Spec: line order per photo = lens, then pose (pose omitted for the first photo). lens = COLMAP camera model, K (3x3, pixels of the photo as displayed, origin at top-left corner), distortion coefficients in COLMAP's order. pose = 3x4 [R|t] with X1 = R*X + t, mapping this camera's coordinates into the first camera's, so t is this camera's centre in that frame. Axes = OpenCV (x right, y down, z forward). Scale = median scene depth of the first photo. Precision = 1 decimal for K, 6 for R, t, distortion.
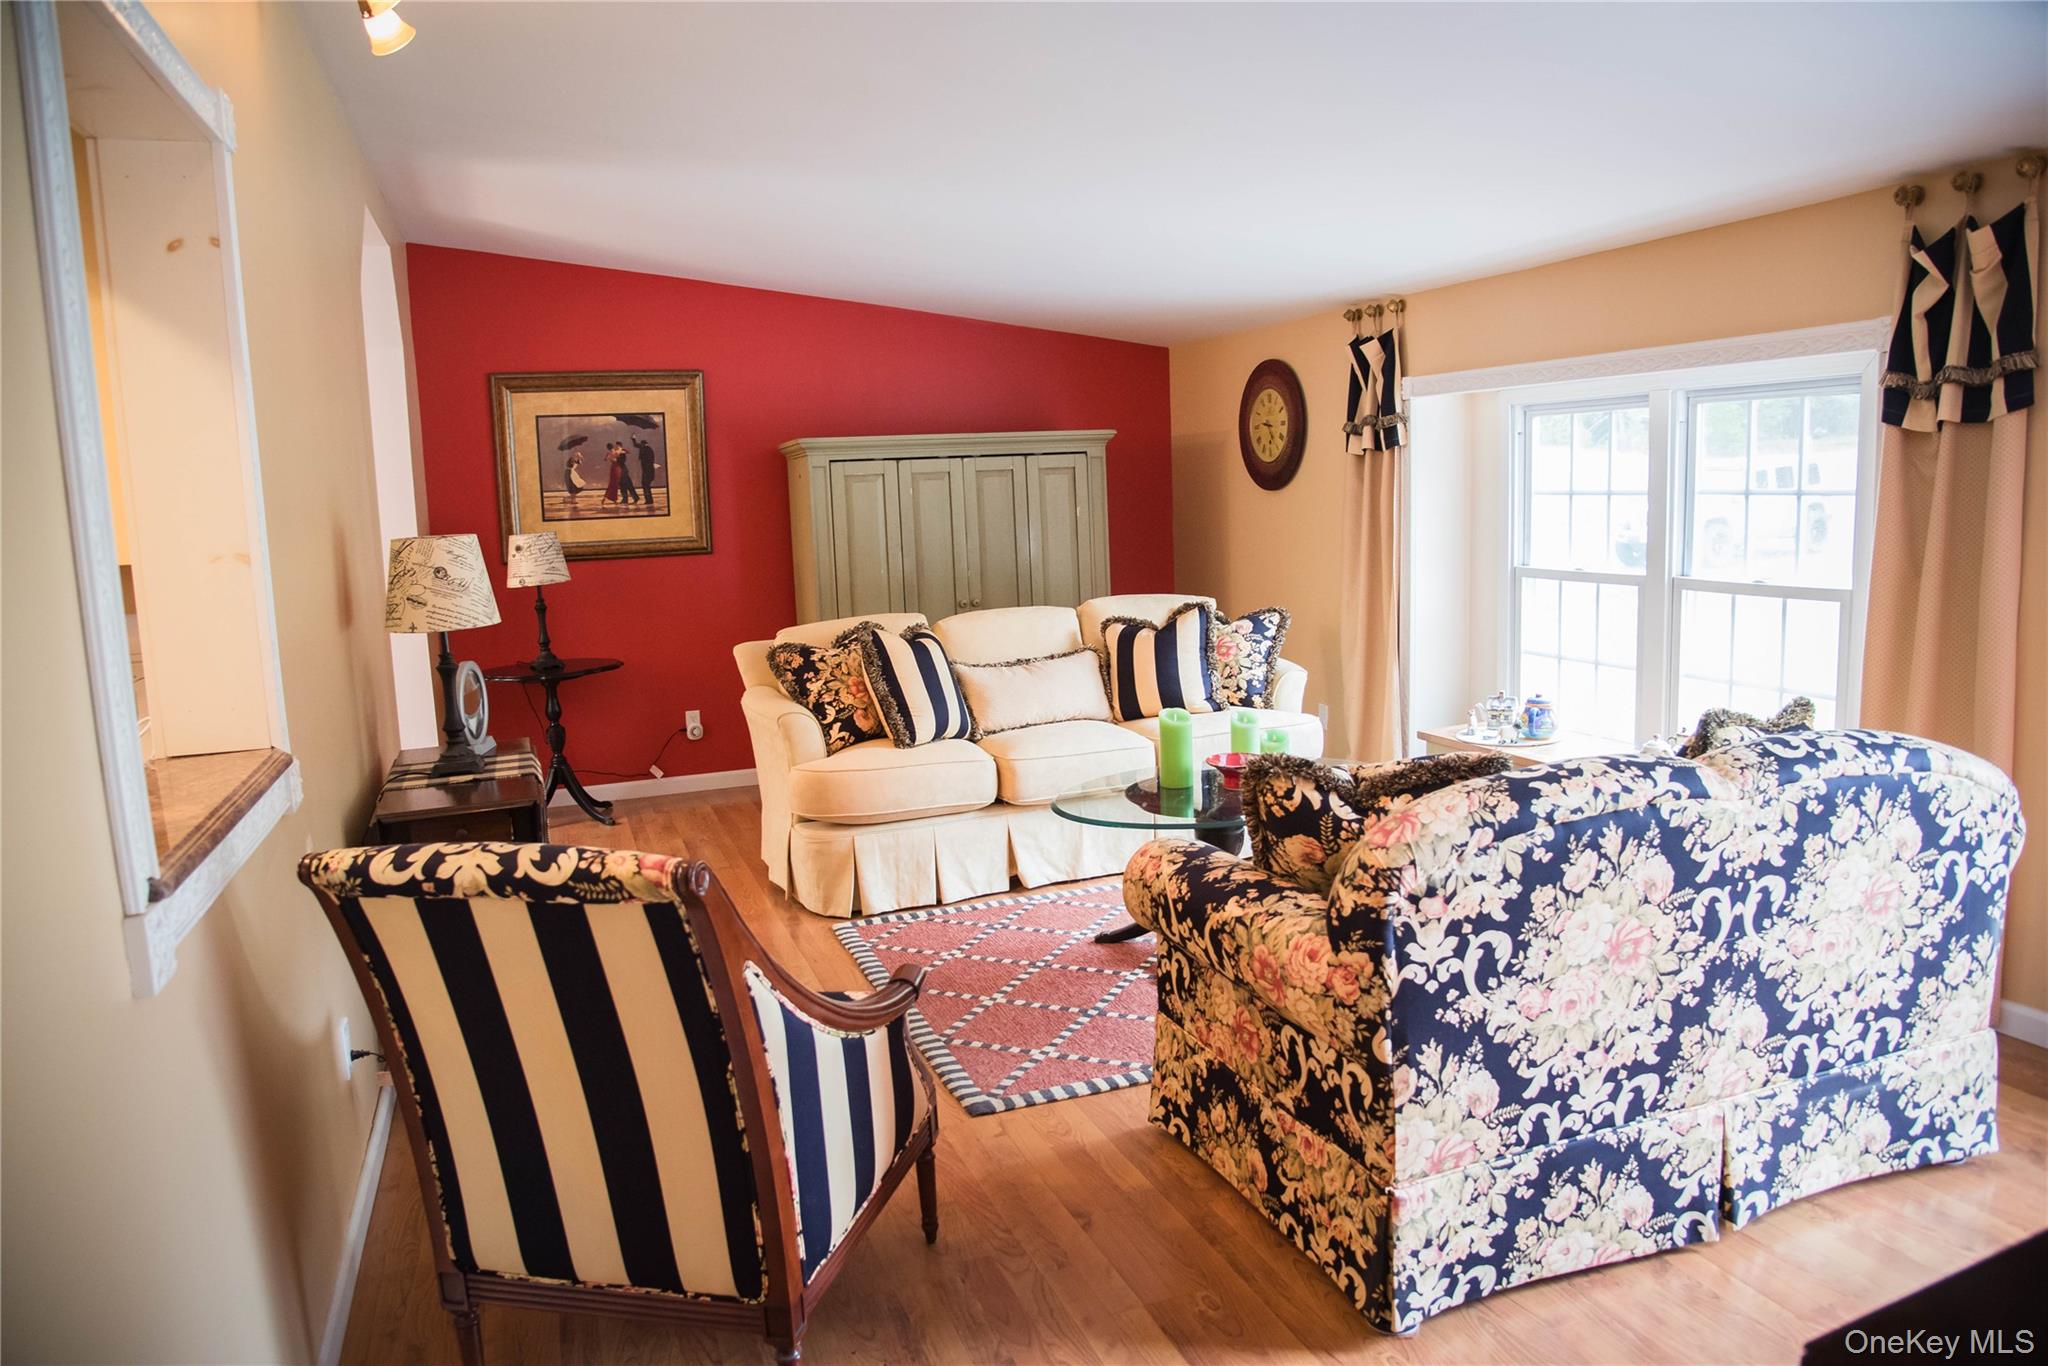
lens RADIAL K [[1403.6, 0, 1025.4], [0, 1403.6, 689.2], [0, 0, 1]] dist [-0.114191, 0.064054]
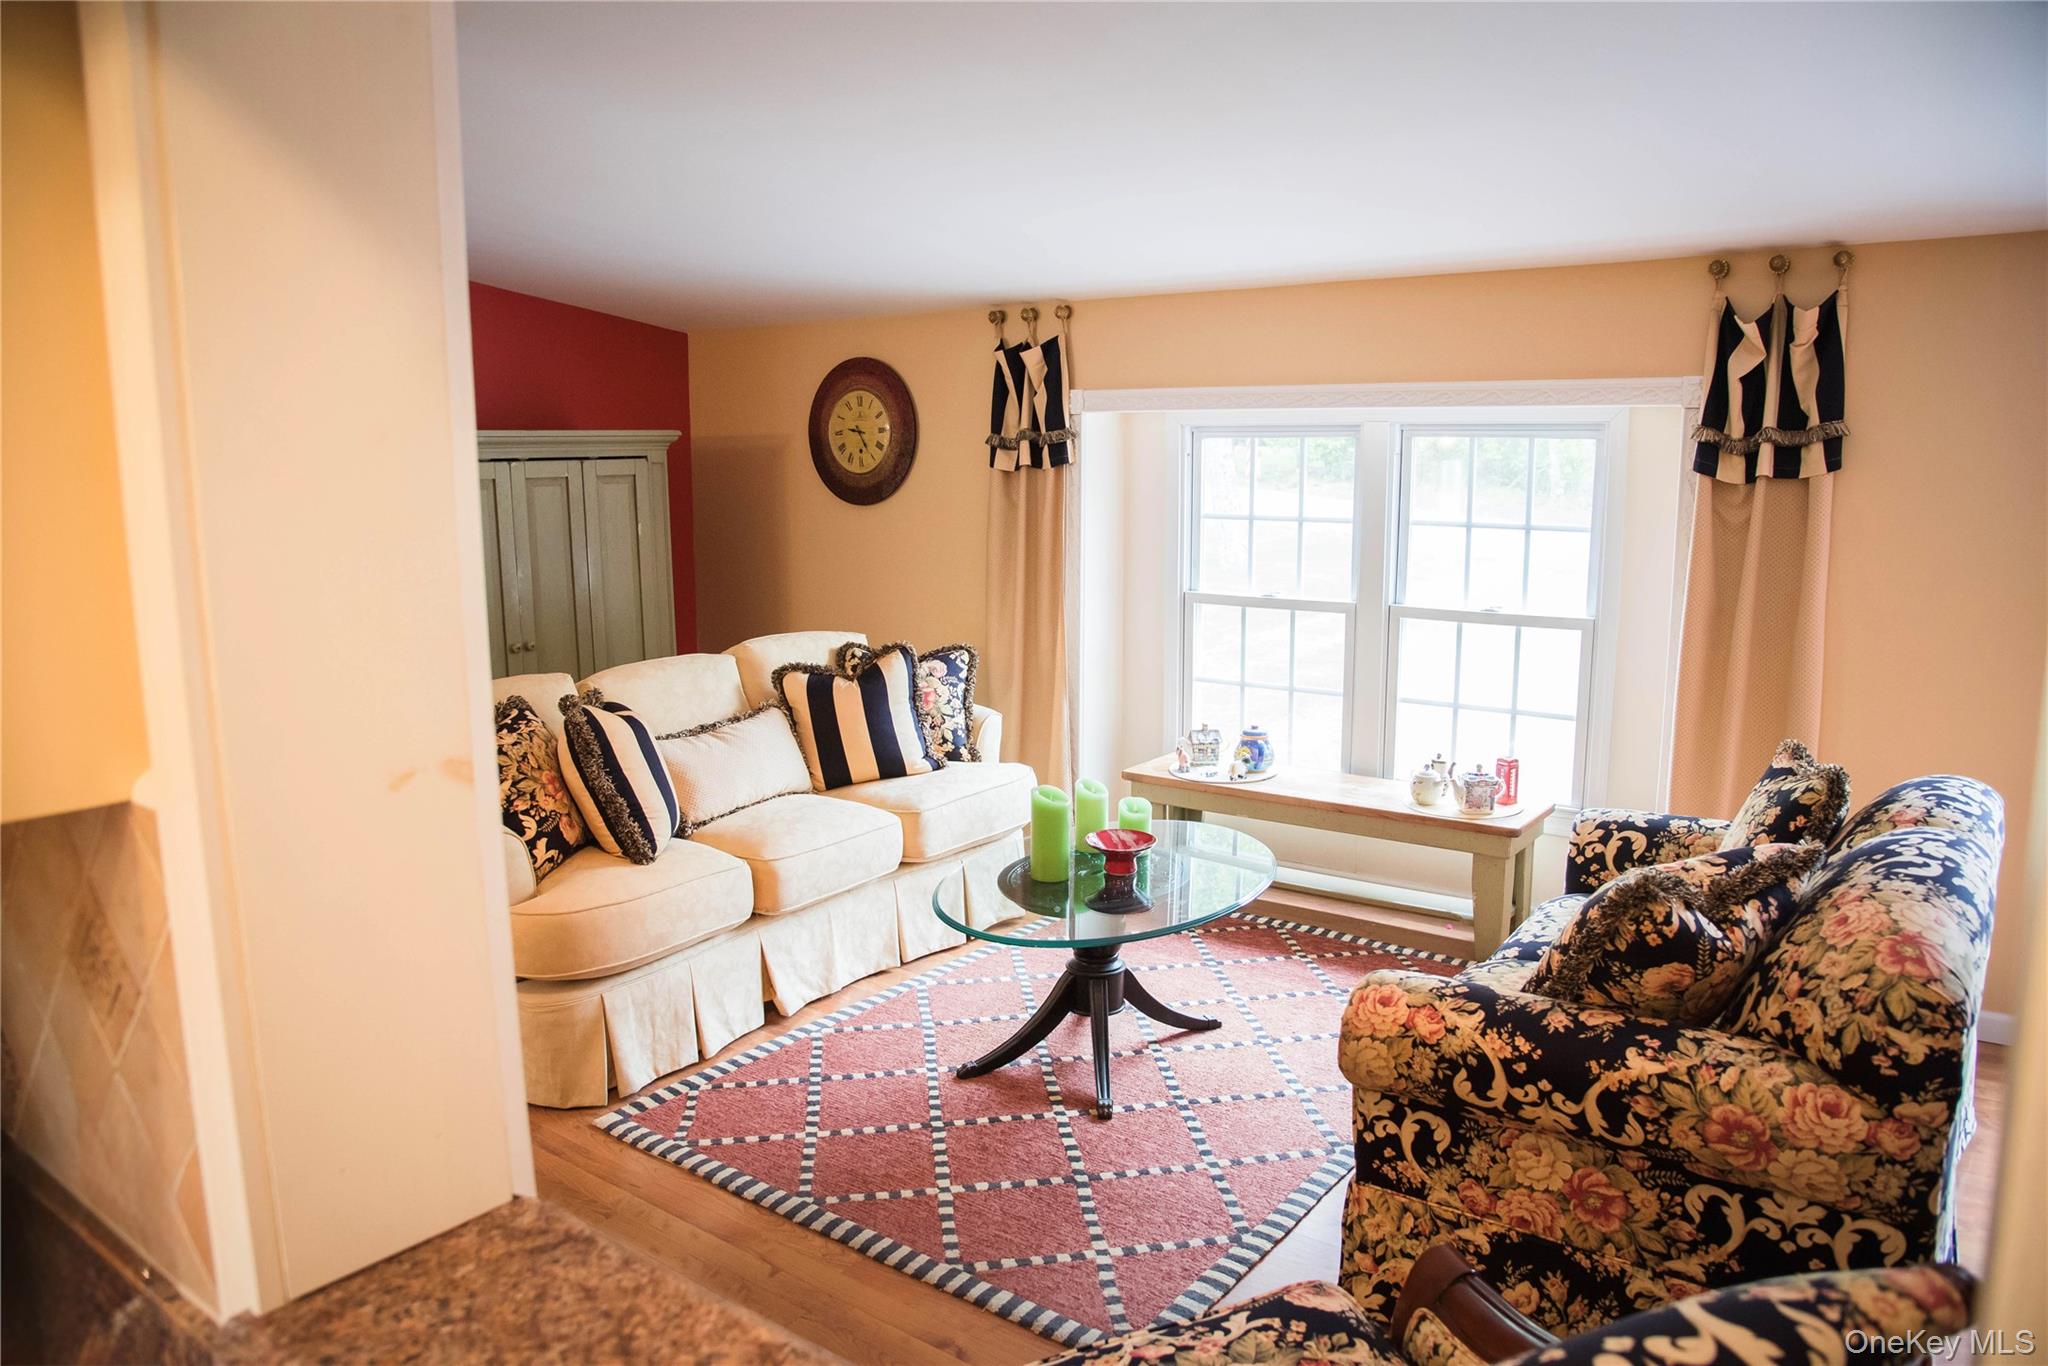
lens RADIAL K [[1403.6, 0, 1025.4], [0, 1403.6, 689.2], [0, 0, 1]] dist [-0.114191, 0.064054]
pose [[0.832290, -0.058857, 0.551207, -0.285051], [0.053665, 0.998232, 0.025560, -0.051897], [-0.551737, 0.008307, 0.833977, 0.244322]]
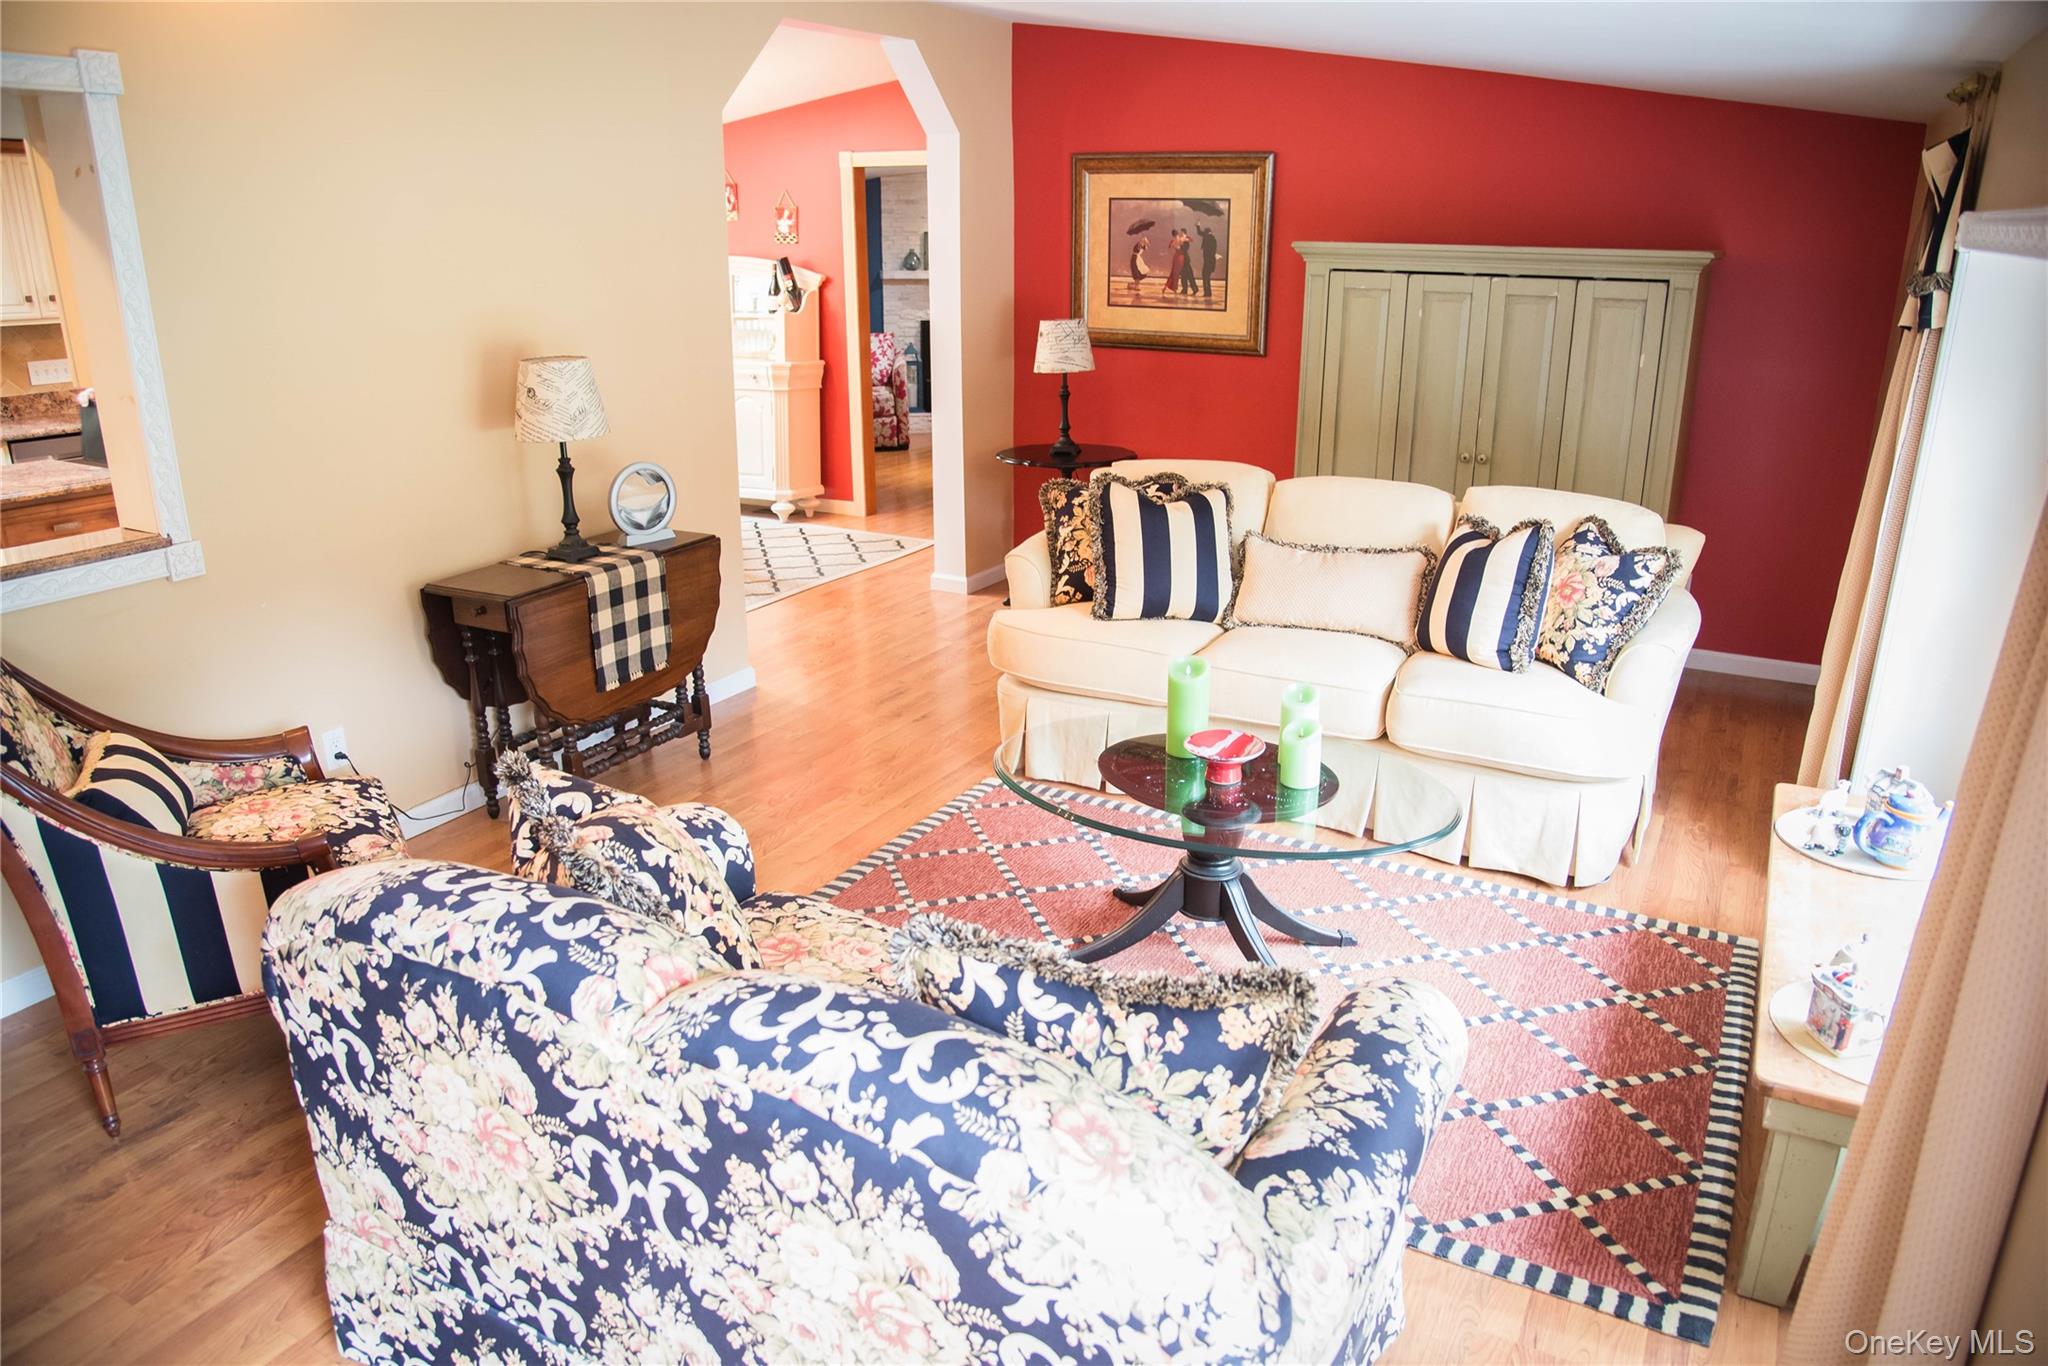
lens RADIAL K [[1403.6, 0, 1025.4], [0, 1403.6, 689.2], [0, 0, 1]] dist [-0.114191, 0.064054]
pose [[0.656249, 0.278512, -0.701262, 0.476729], [-0.134265, 0.957655, 0.254694, -0.125099], [0.742503, -0.072988, 0.665855, 0.316670]]
